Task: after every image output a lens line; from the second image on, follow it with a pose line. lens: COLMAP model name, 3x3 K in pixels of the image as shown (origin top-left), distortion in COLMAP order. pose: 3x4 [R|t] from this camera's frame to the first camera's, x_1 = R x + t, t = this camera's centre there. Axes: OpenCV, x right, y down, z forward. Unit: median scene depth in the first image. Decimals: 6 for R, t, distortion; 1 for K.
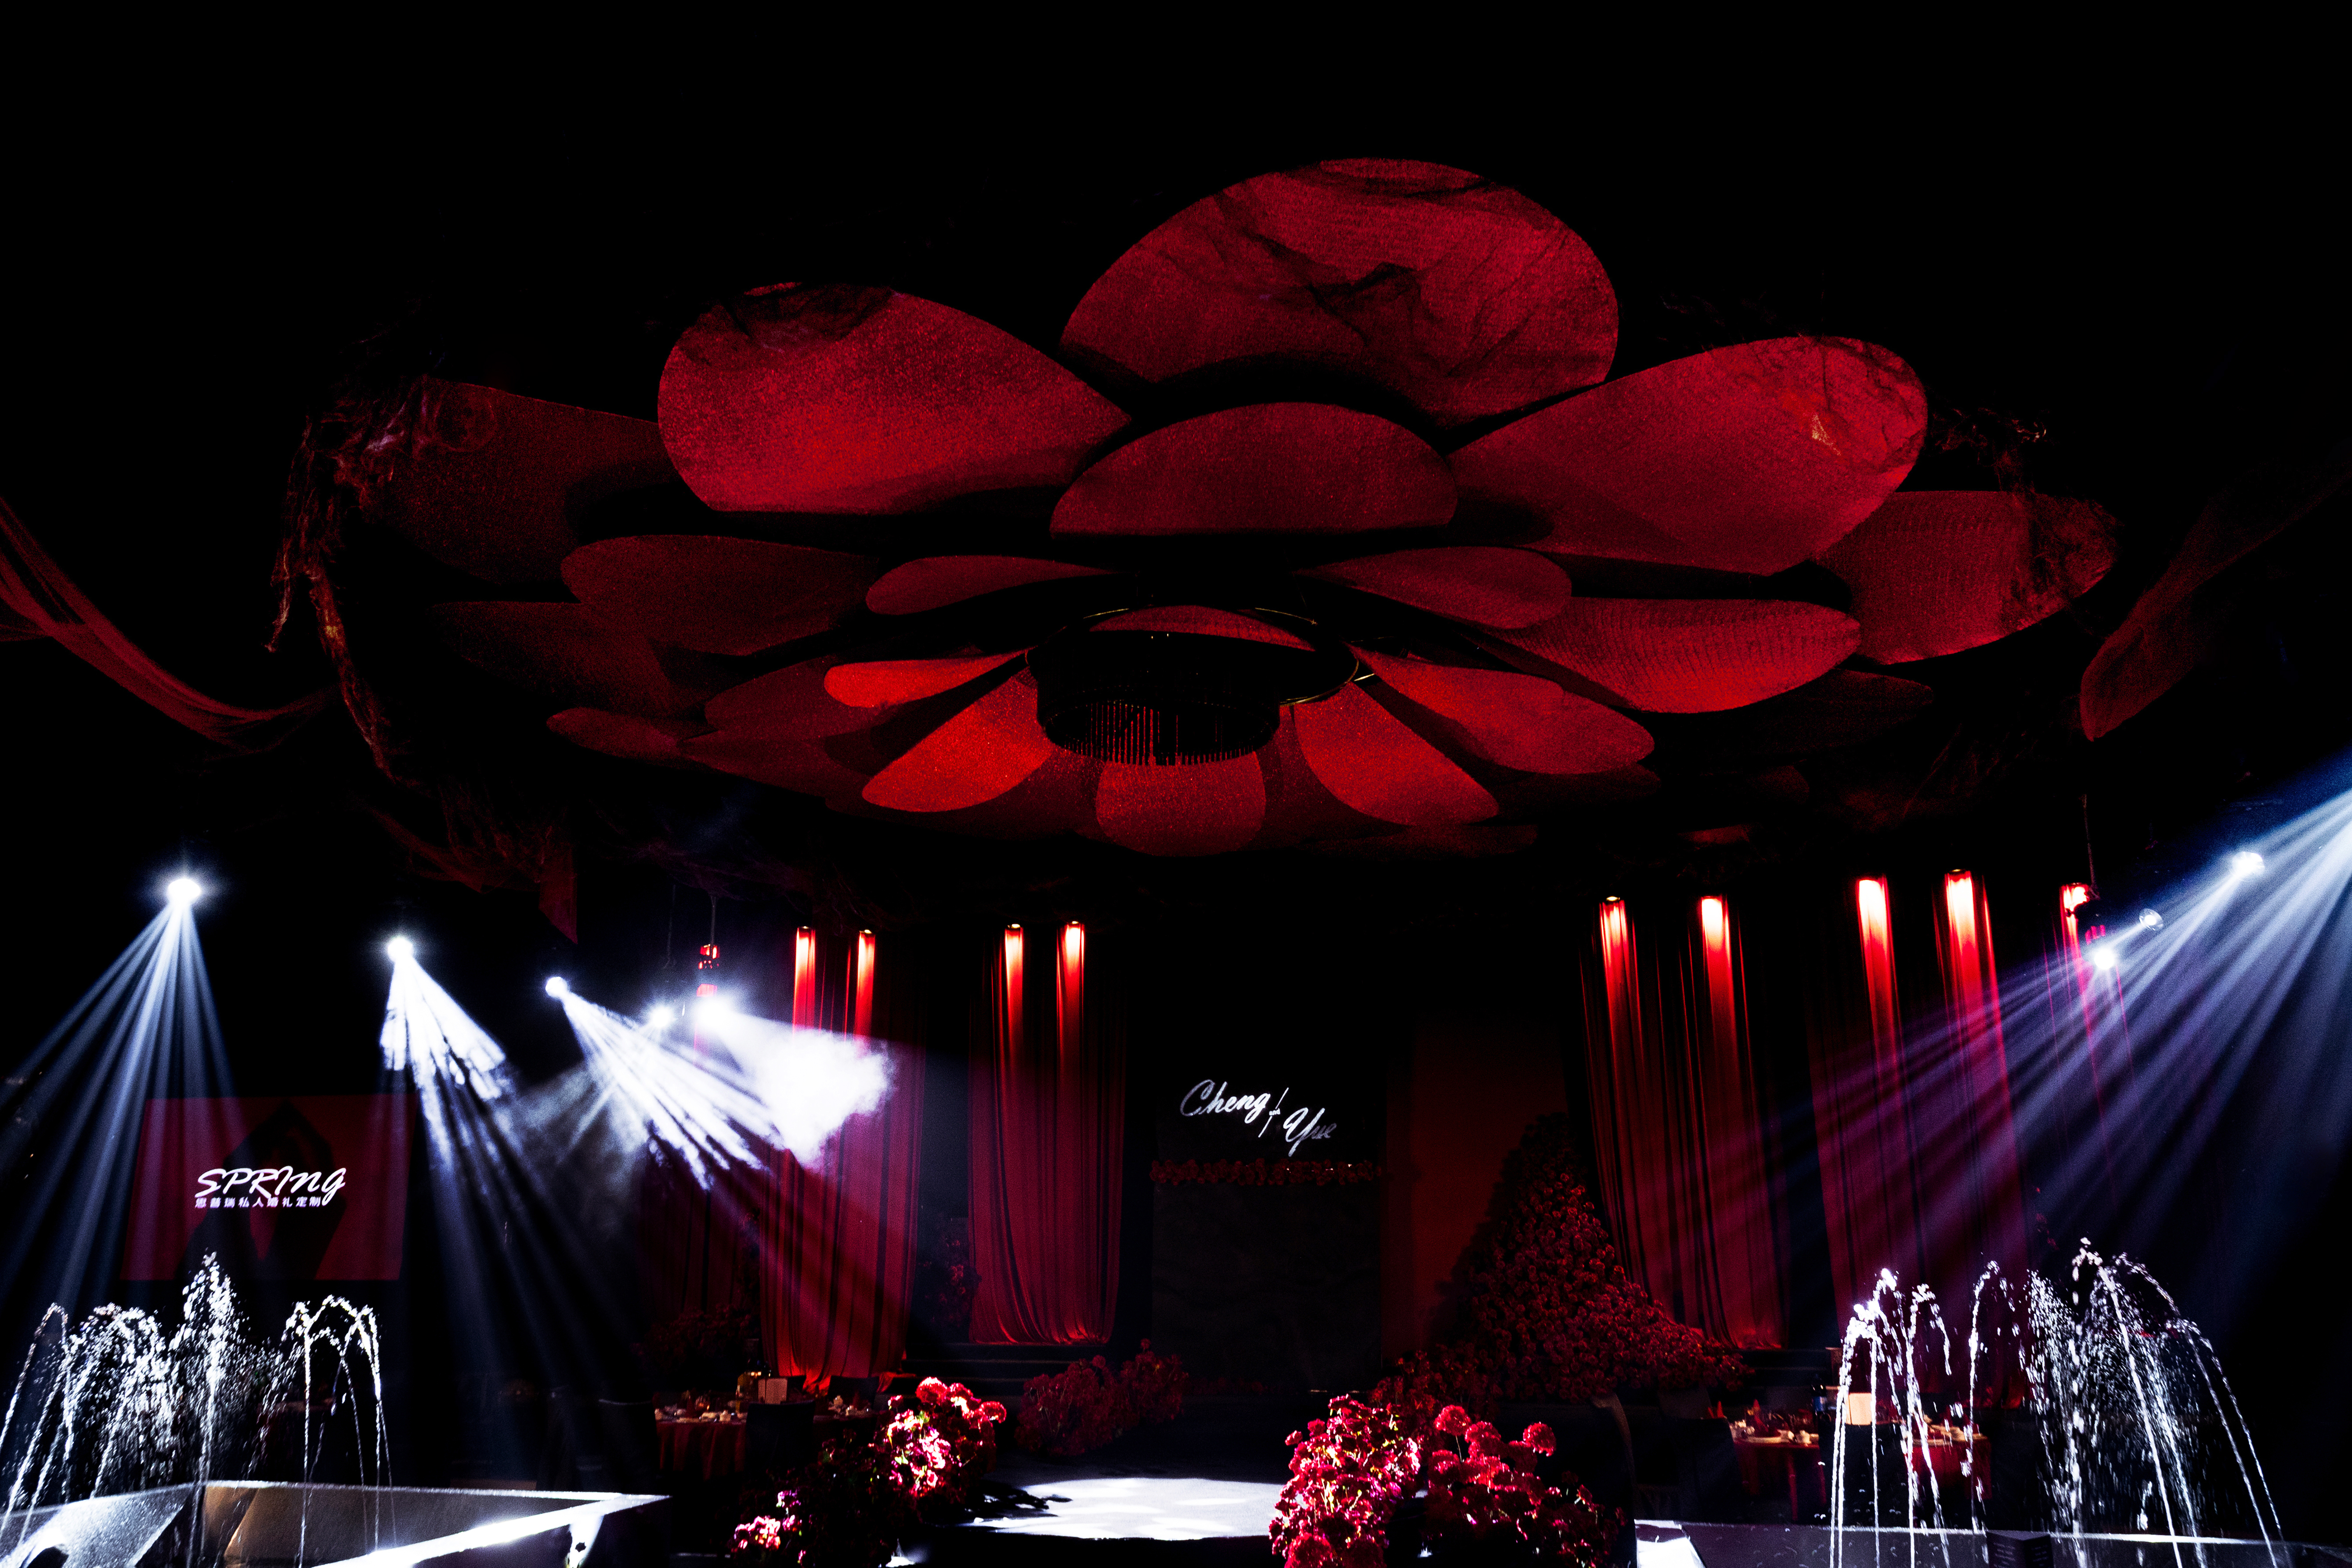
lens RADIAL K [[1837.7, 0, 1176.0], [0, 1837.7, 784.0], [0, 0, 1]] dist [-0.046936, 0.071046]
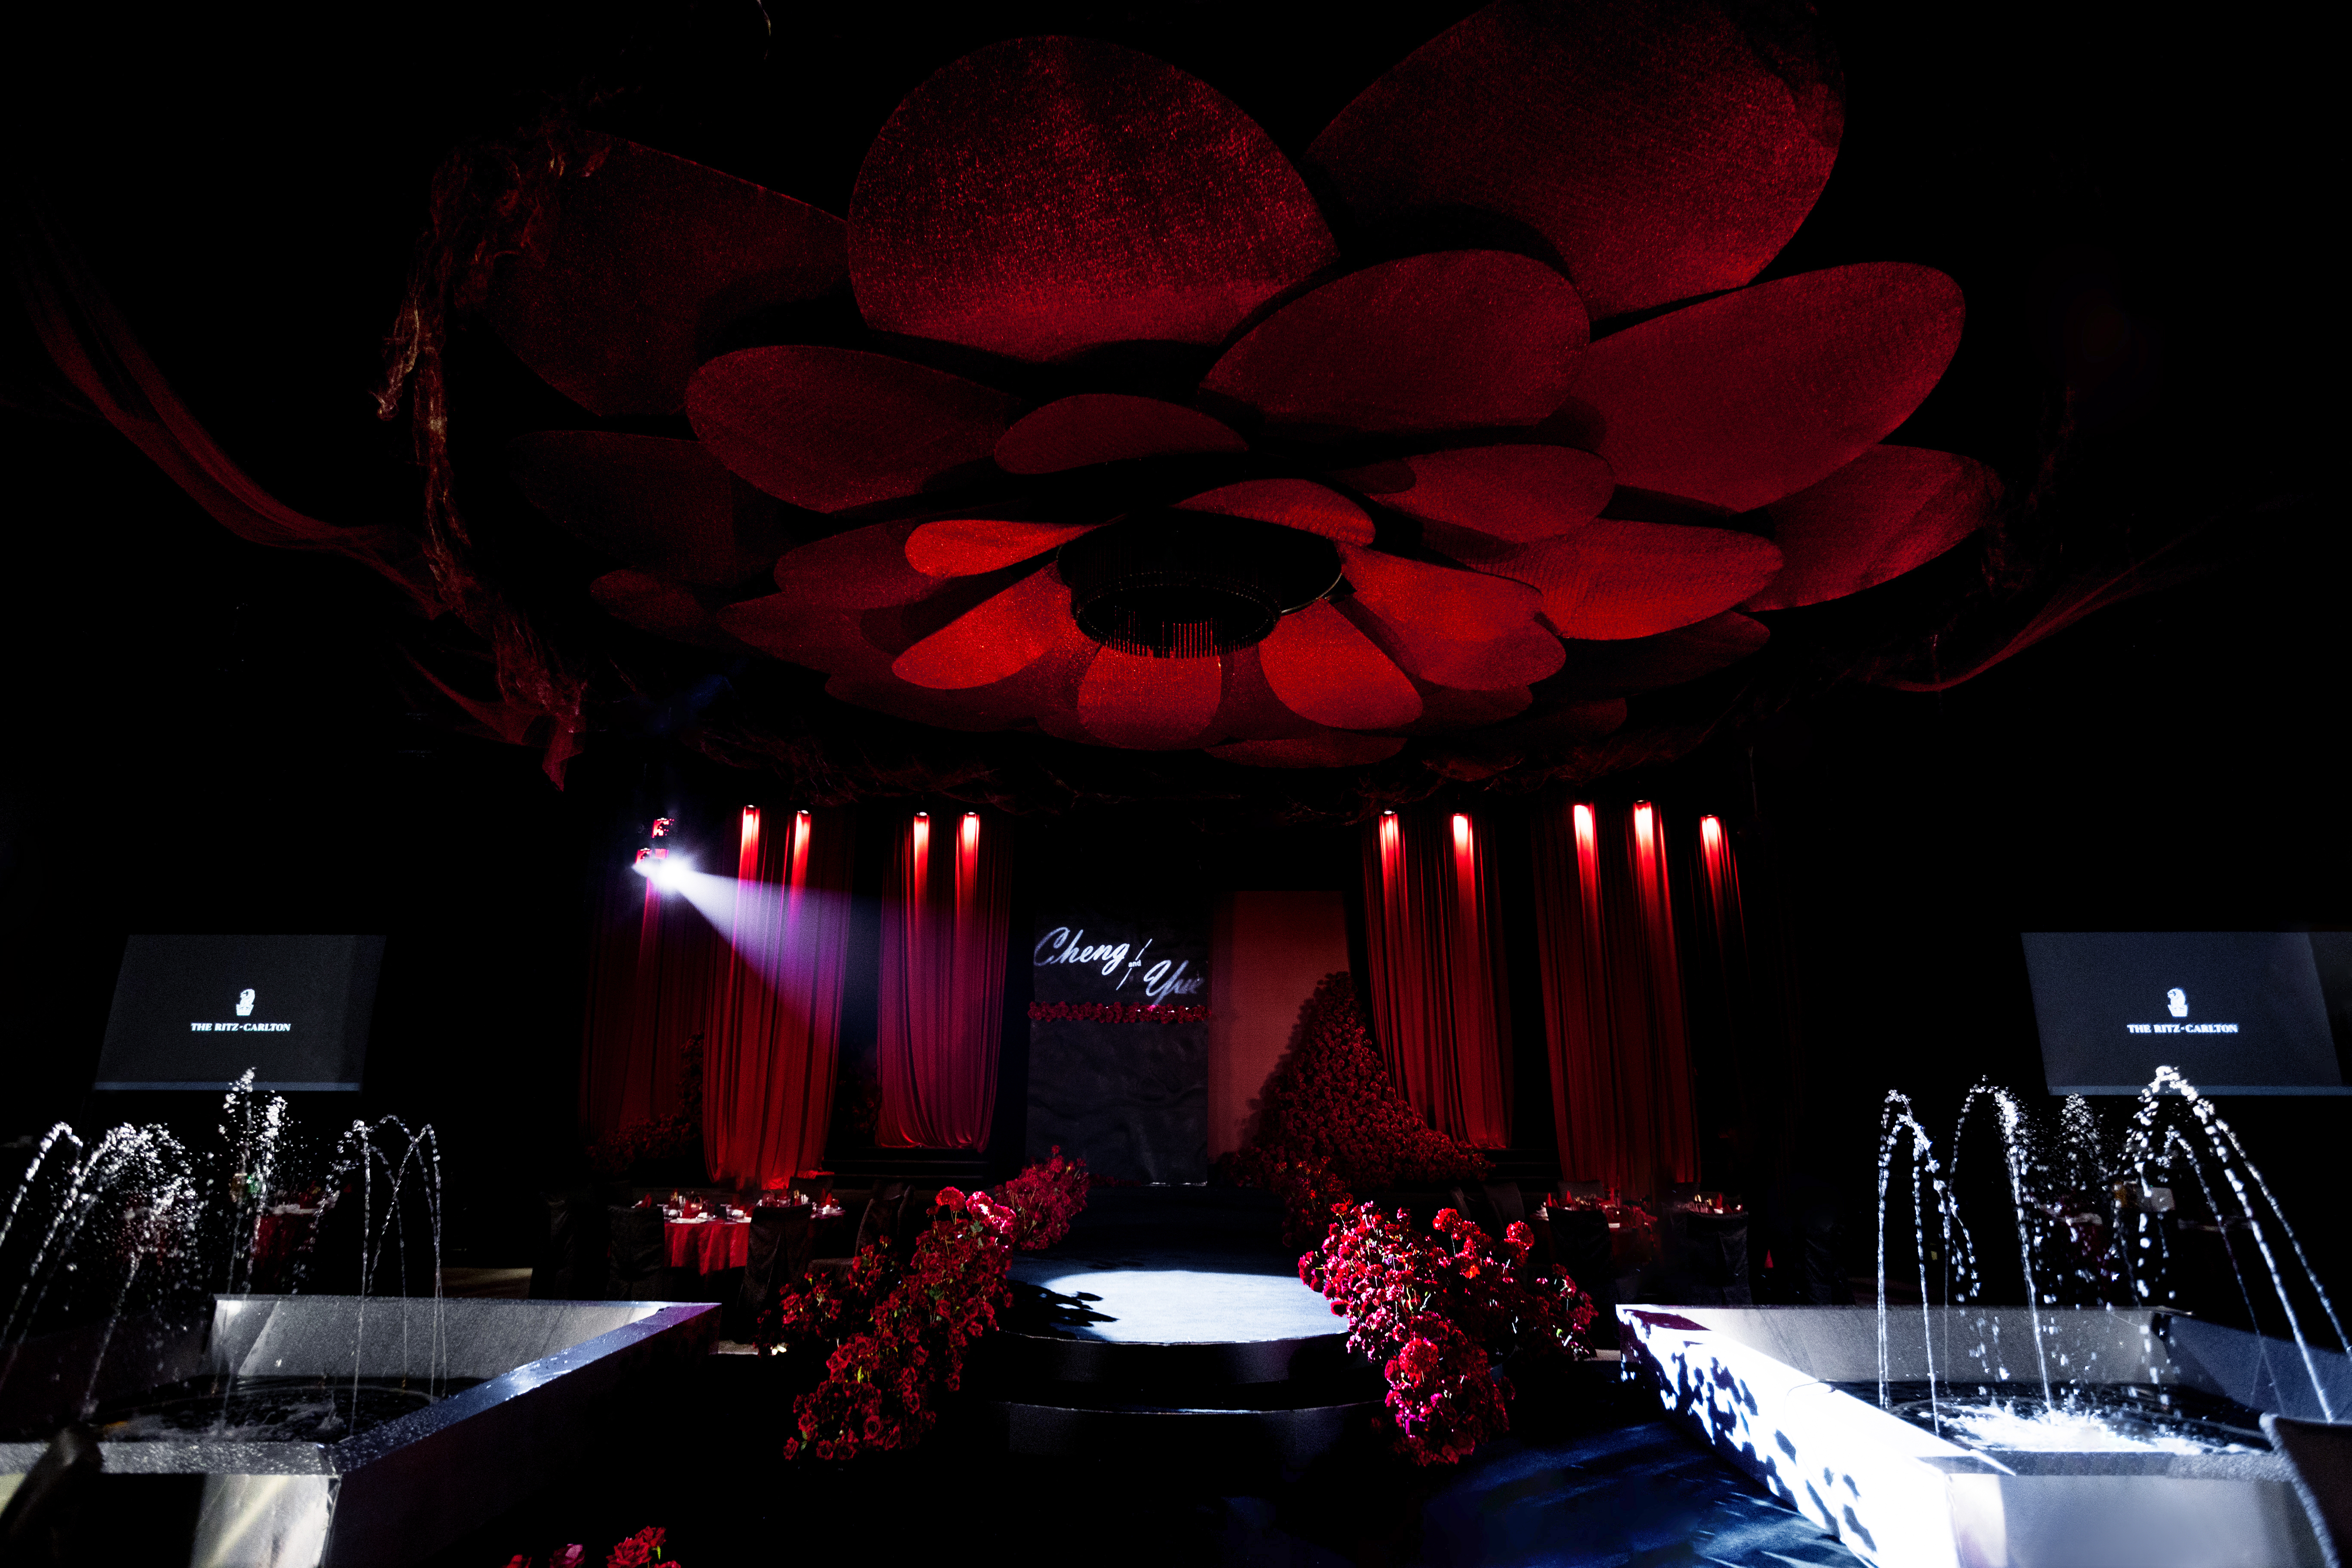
lens RADIAL K [[1244.2, 0, 1171.6], [0, 1244.2, 763.5], [0, 0, 1]] dist [-0.038387, 0.002054]
pose [[0.978378, 0.055928, 0.199119, -0.105594], [-0.056608, 0.998394, -0.002278, 0.040054], [-0.198927, -0.009043, 0.979973, 0.152844]]
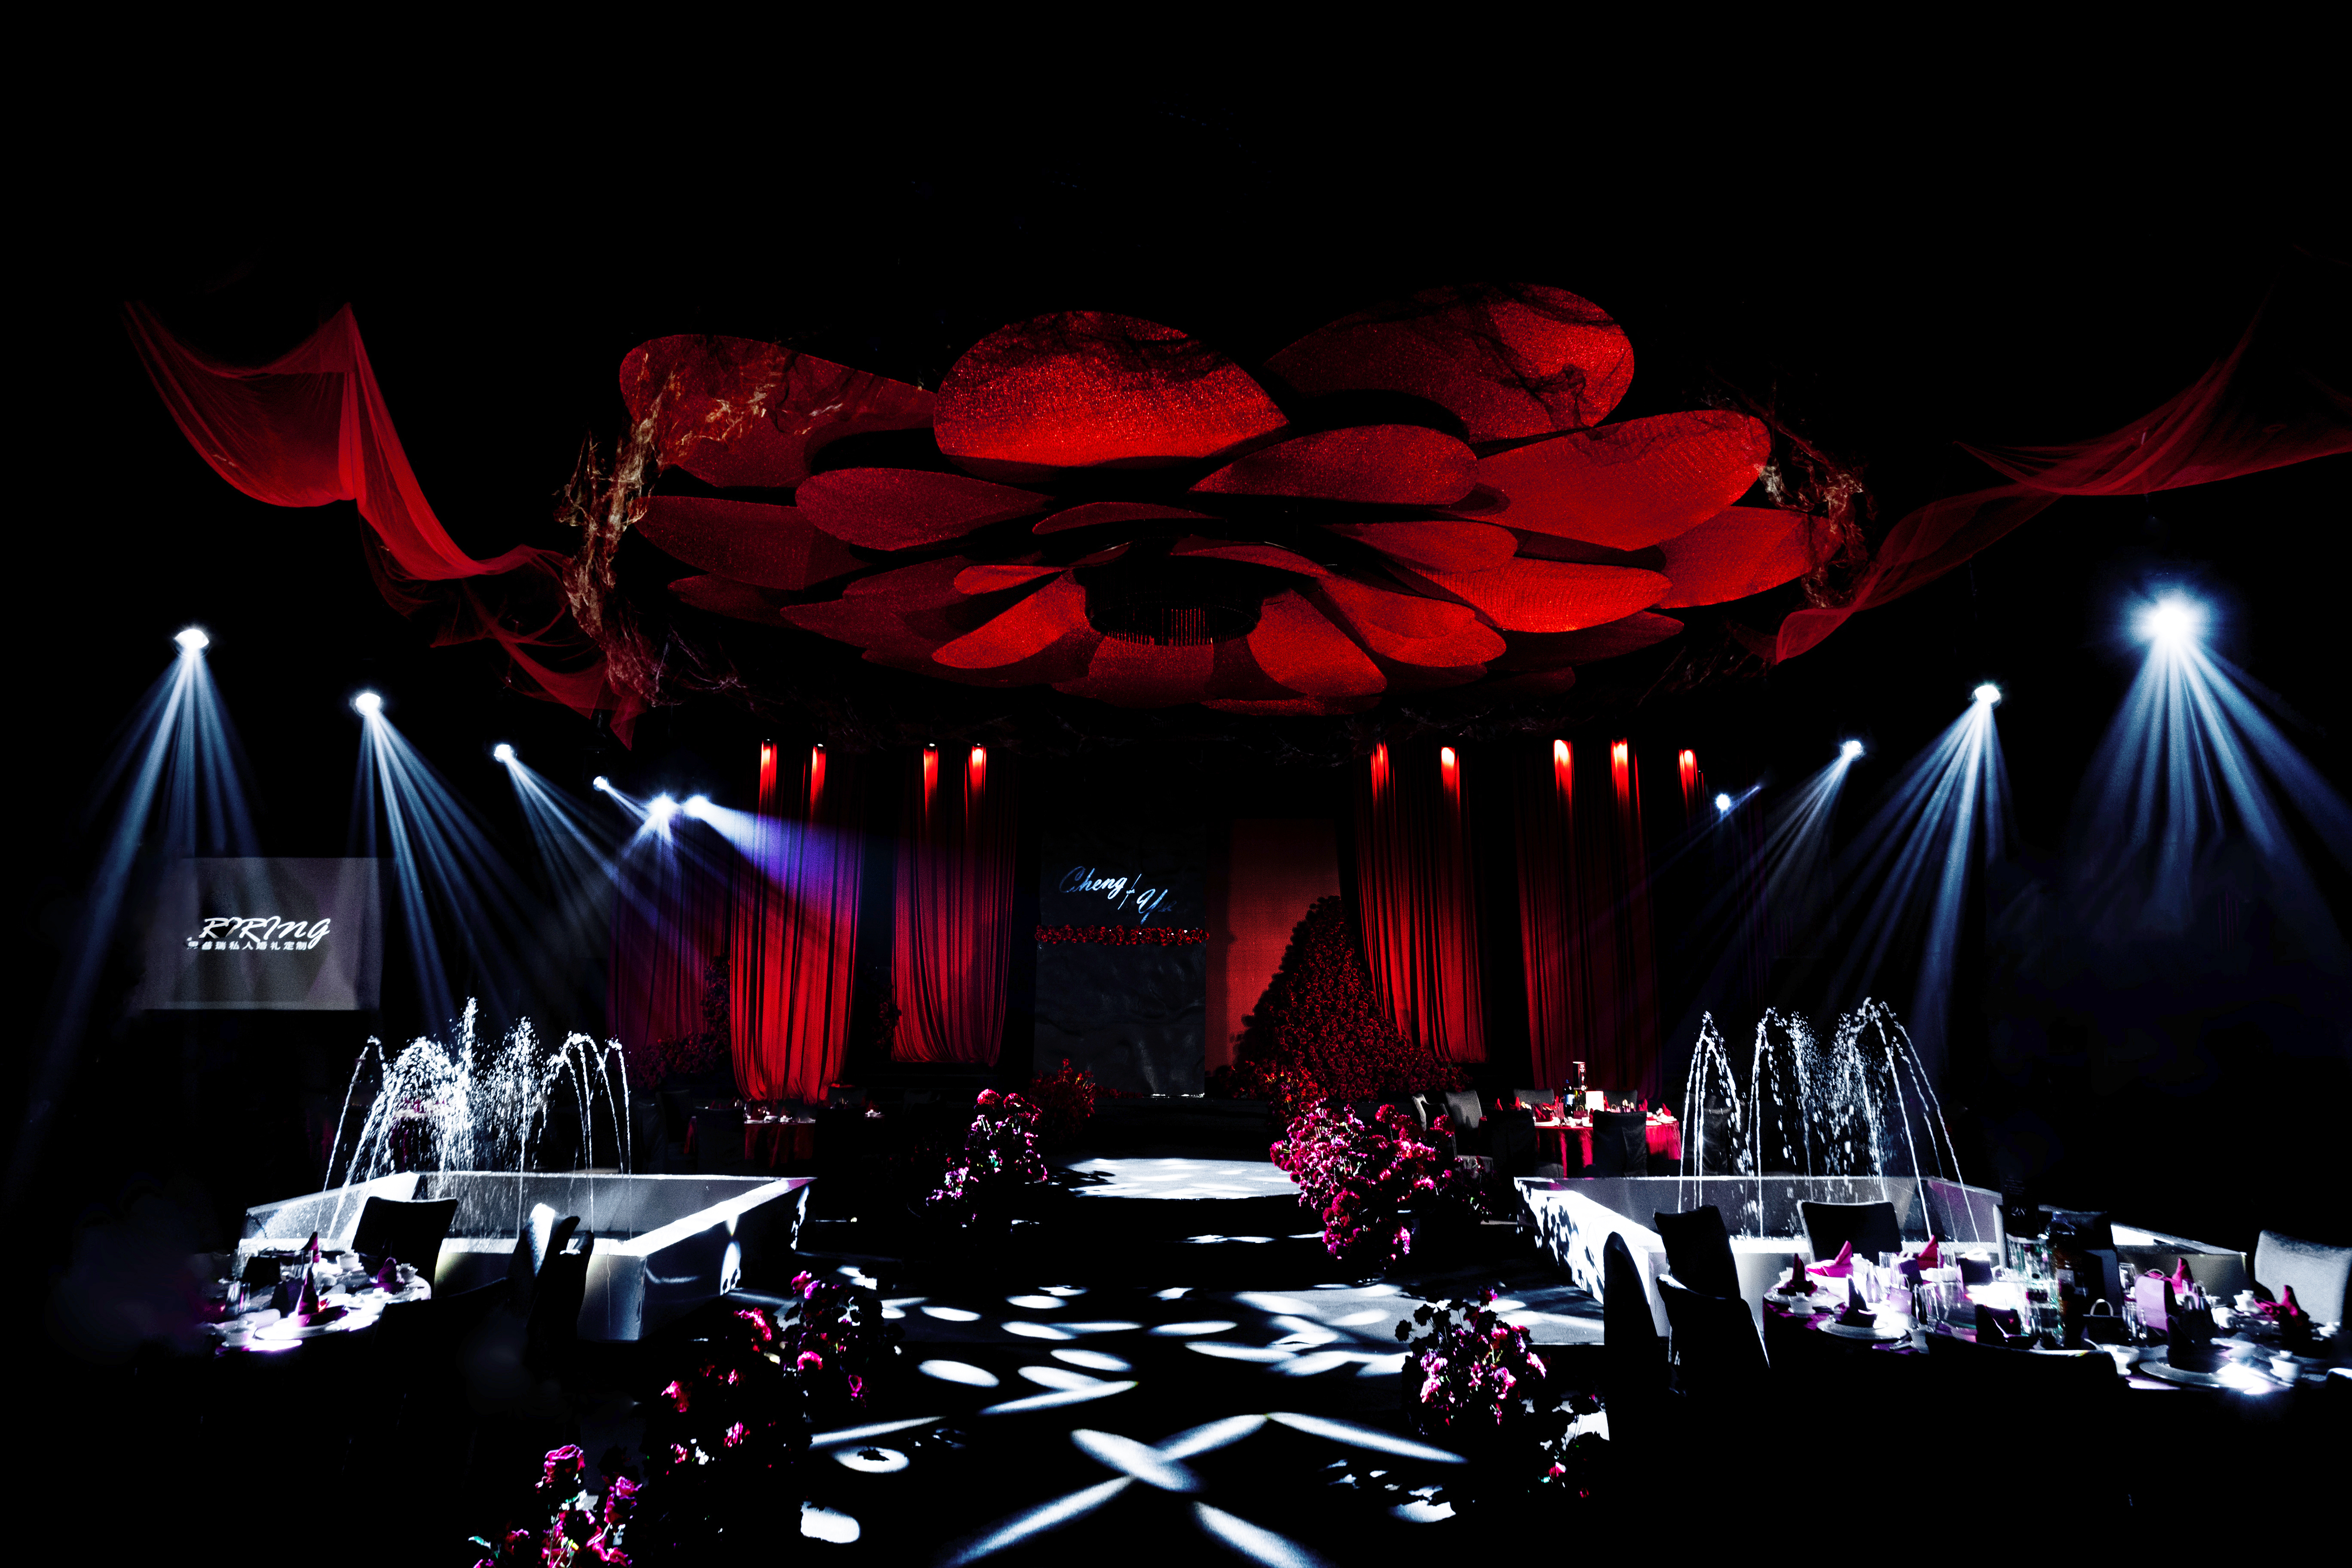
lens RADIAL K [[1441.2, 0, 1188.1], [0, 1441.2, 686.9], [0, 0, 1]] dist [-0.064552, 0.055937]
pose [[0.976343, 0.048541, 0.210707, -0.145263], [-0.057715, 0.997625, 0.037603, -0.014448], [-0.208382, -0.048874, 0.976826, -0.037349]]
